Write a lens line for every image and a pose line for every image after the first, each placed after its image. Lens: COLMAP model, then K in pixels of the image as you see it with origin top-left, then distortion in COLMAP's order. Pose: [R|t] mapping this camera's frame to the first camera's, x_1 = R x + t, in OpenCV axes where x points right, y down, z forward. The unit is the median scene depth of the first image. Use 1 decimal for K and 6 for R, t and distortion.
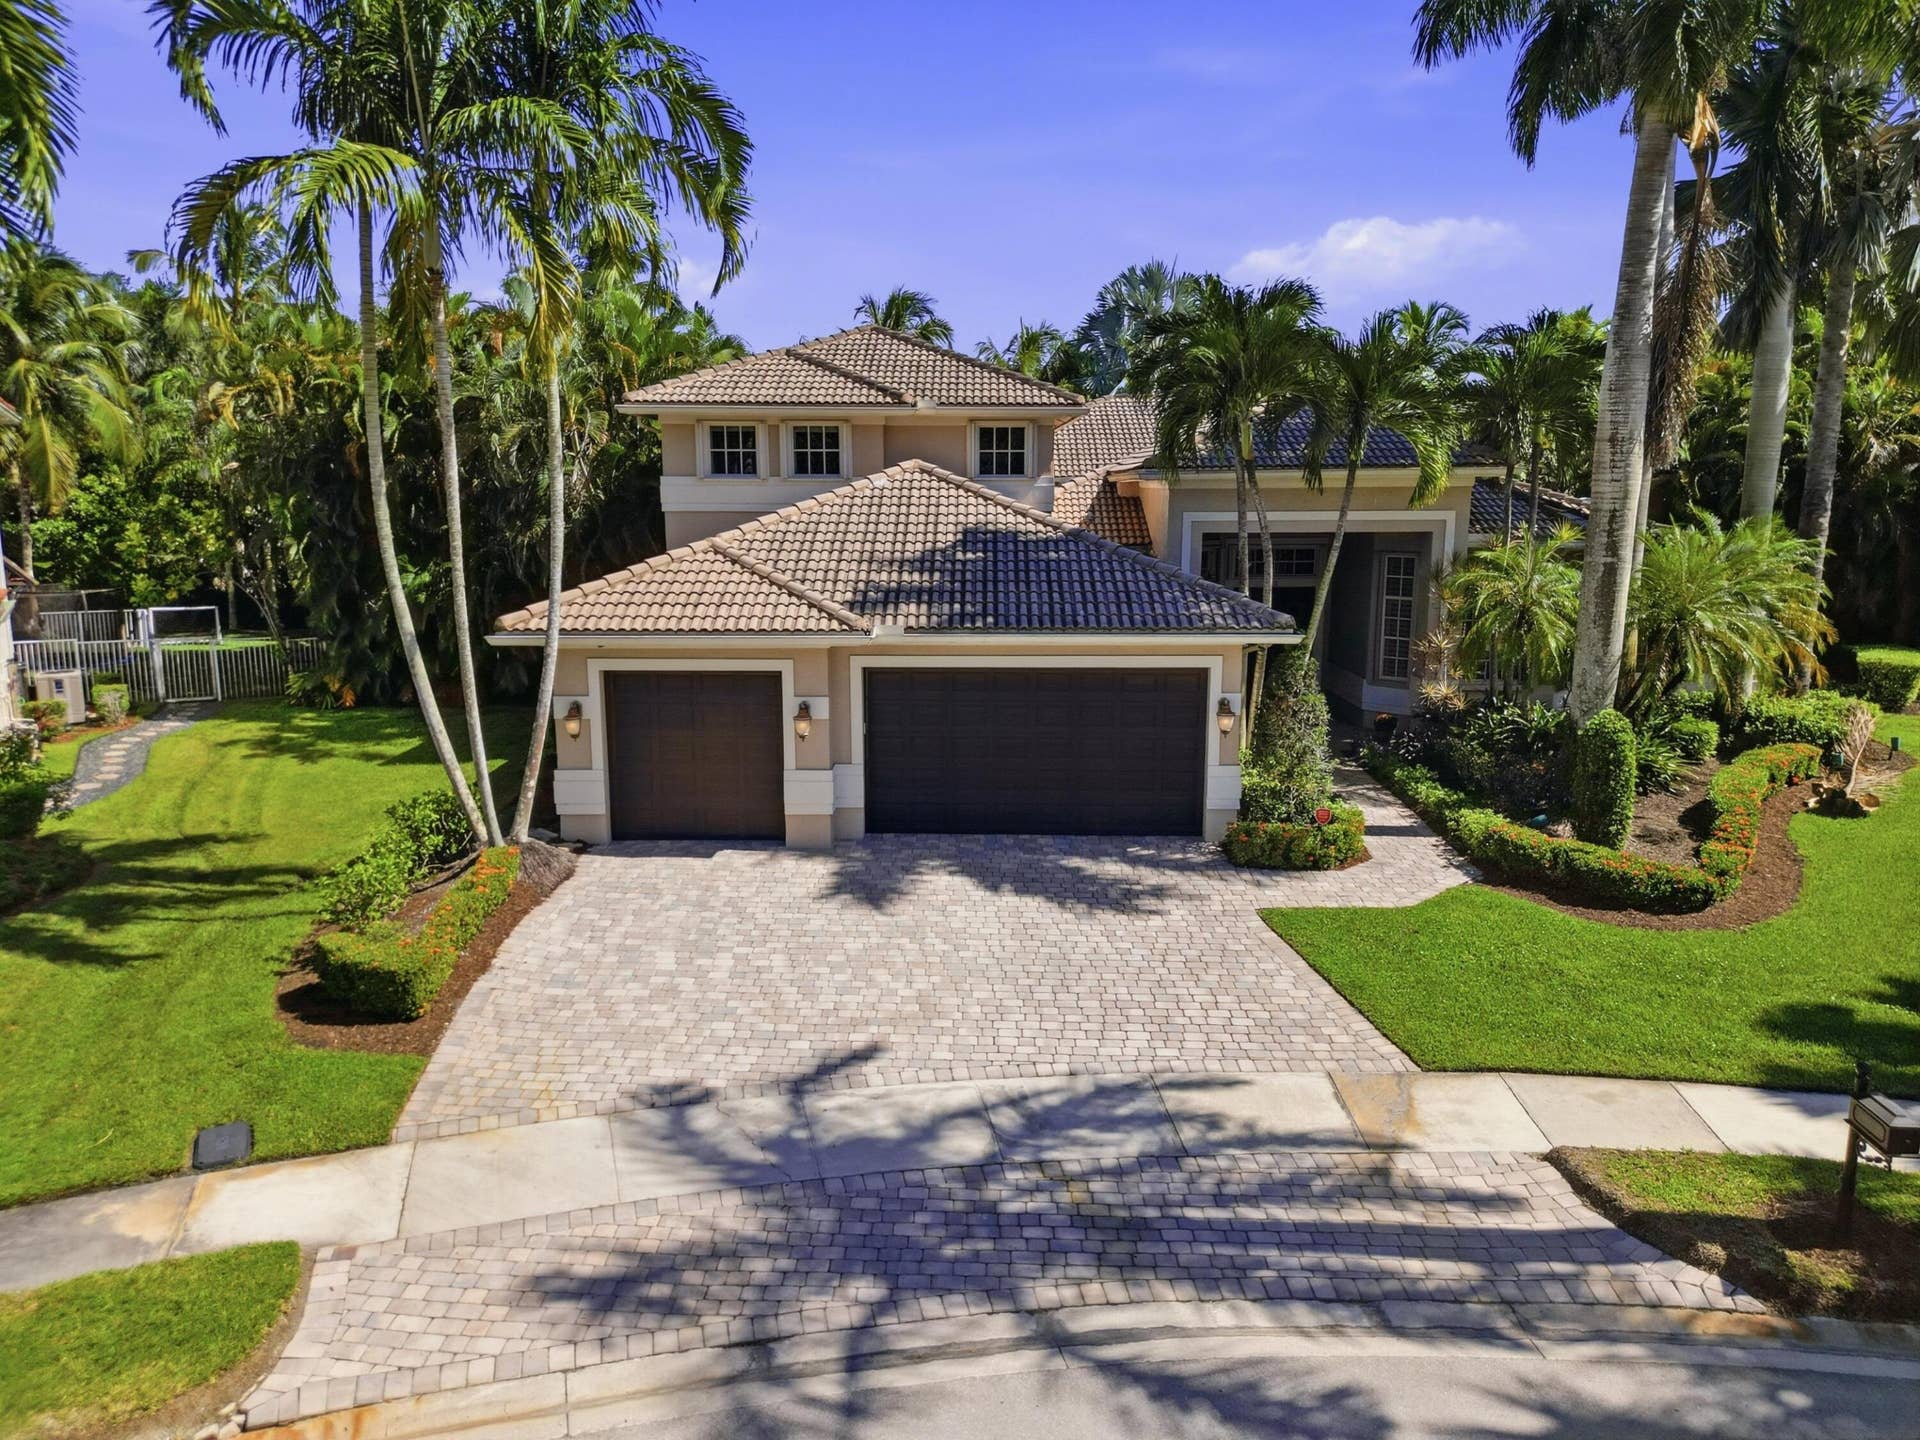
lens RADIAL K [[1317.7, 0, 960.0], [0, 1317.7, 720.0], [0, 0, 1]] dist [0.086360, -0.087817]
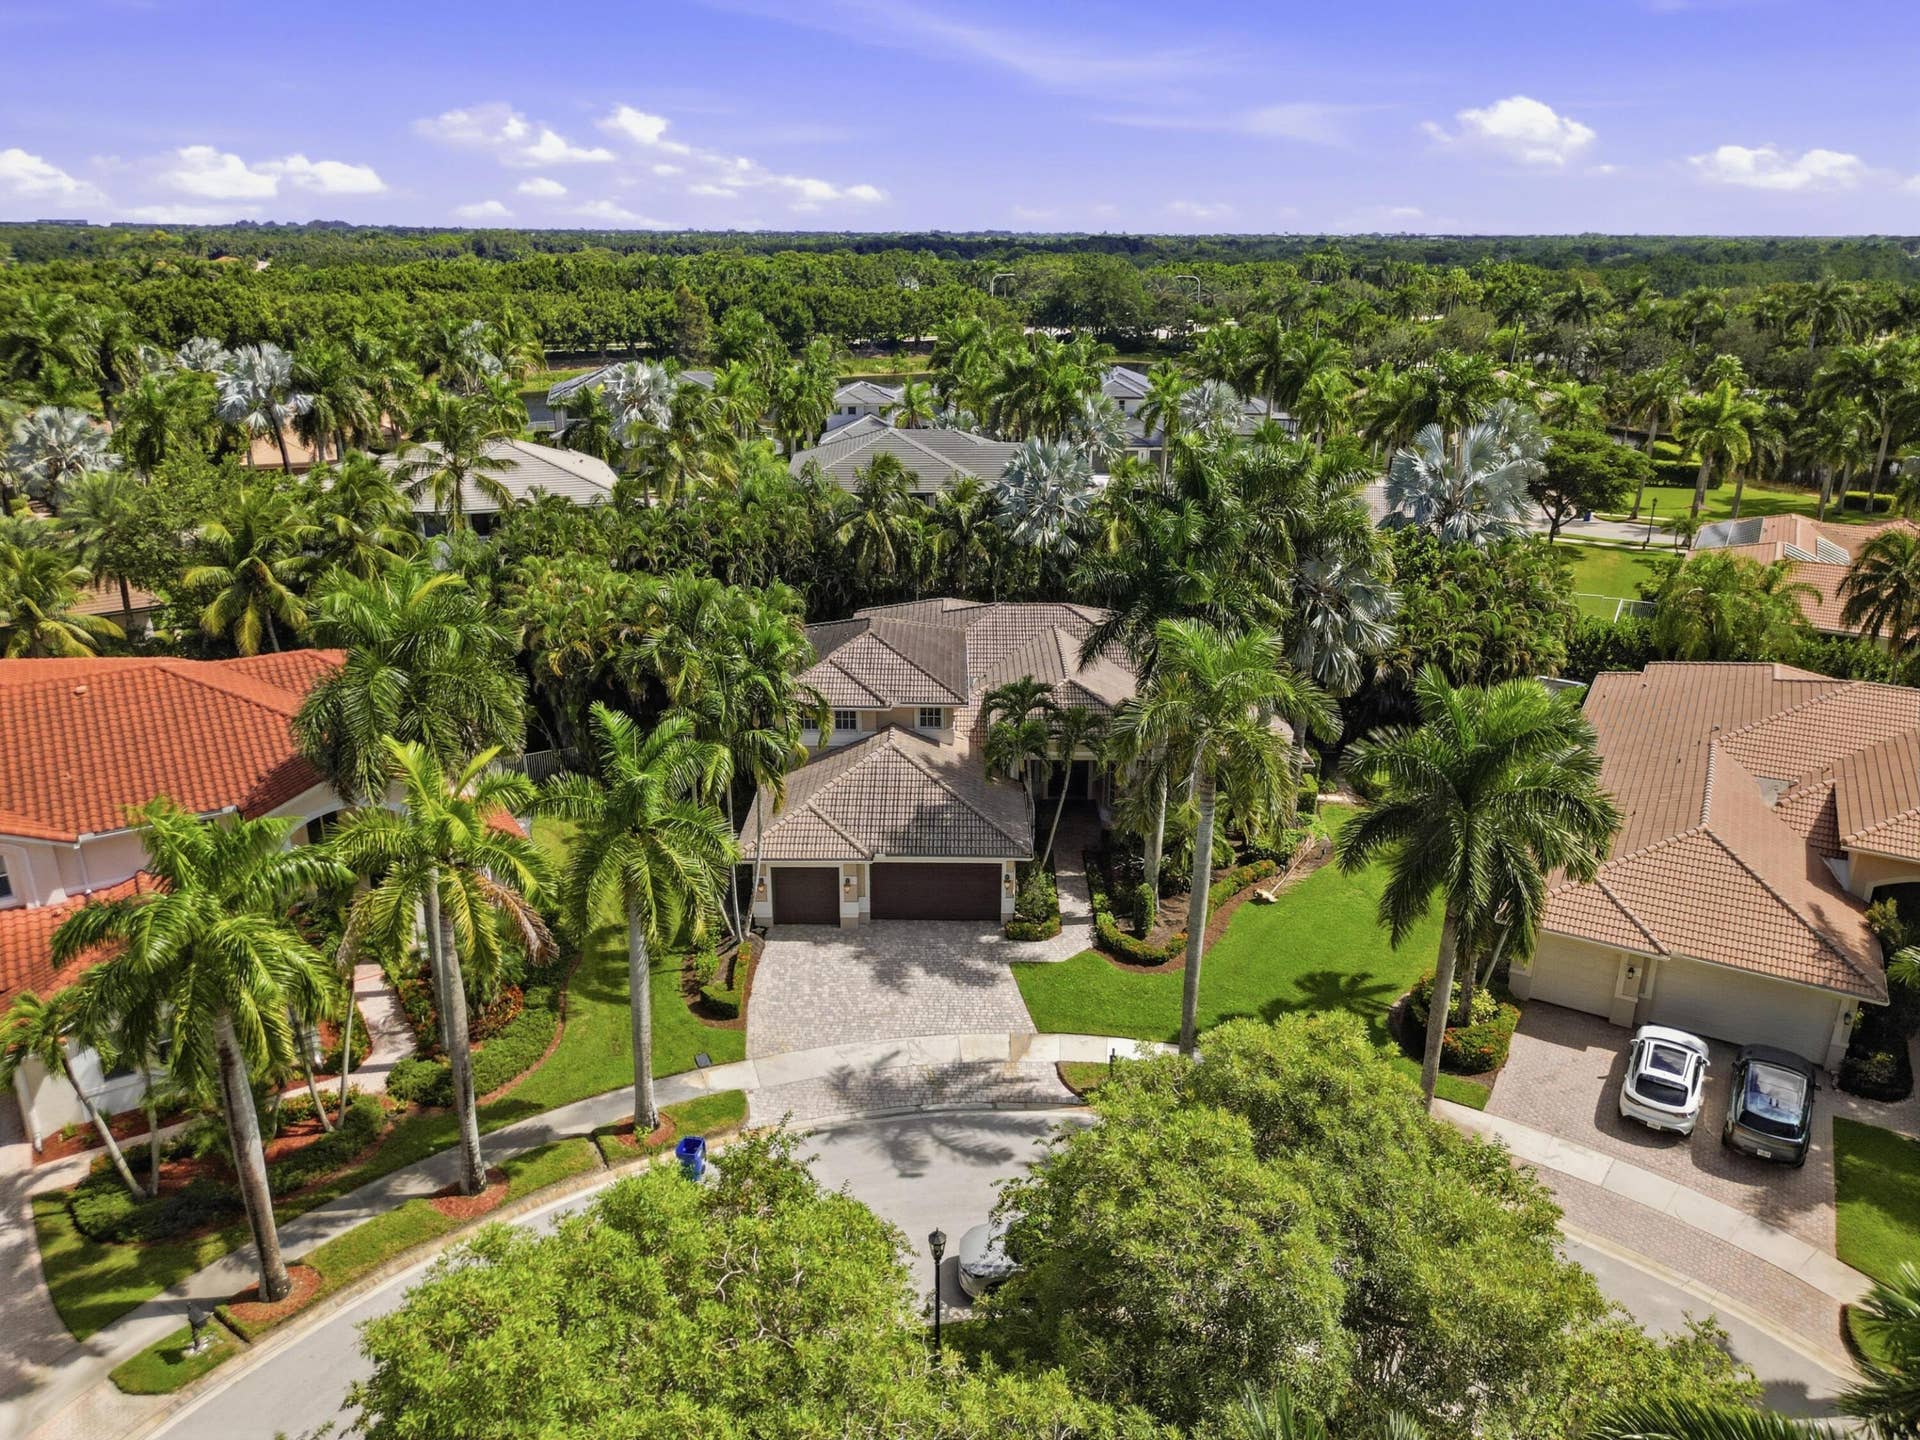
lens RADIAL K [[1317.7, 0, 960.0], [0, 1317.7, 720.0], [0, 0, 1]] dist [0.086360, -0.087817]
pose [[0.999948, 0.002185, 0.009983, 0.078964], [-0.003940, 0.983797, 0.179241, -0.792063], [-0.009430, -0.179271, 0.983755, -1.528883]]
